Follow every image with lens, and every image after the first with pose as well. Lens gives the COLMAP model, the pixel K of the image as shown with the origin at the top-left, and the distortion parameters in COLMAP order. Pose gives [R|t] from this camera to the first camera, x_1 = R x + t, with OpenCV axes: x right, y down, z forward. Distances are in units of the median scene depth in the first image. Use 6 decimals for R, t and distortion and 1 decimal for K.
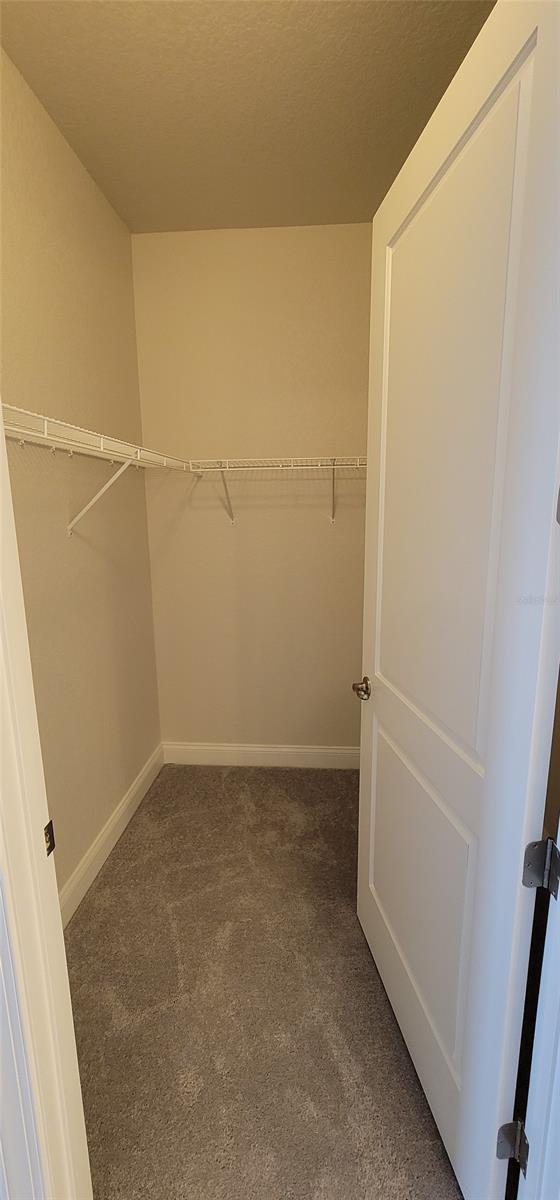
lens RADIAL K [[492.3, 0, 281.9], [0, 492.3, 608.2], [0, 0, 1]] dist [-0.003665, 0.000332]
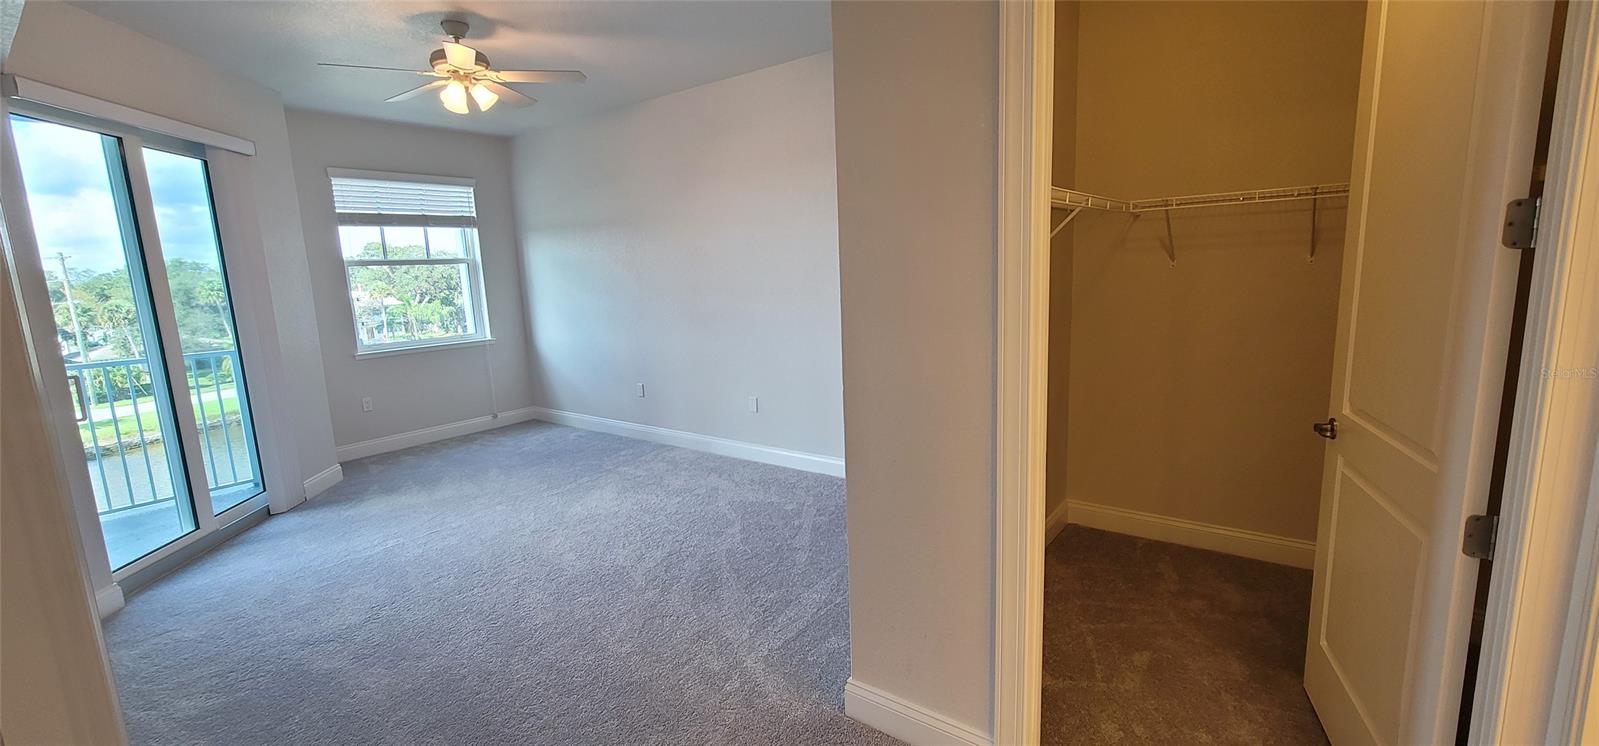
lens RADIAL K [[656.0, 0, 805.2], [0, 656.0, 376.7], [0, 0, 1]] dist [-0.003665, 0.000332]
pose [[0.840214, 0.067069, -0.538092, -0.008872], [-0.077856, 0.996961, 0.002694, 0.107374], [0.536637, 0.039630, 0.842882, -0.493715]]
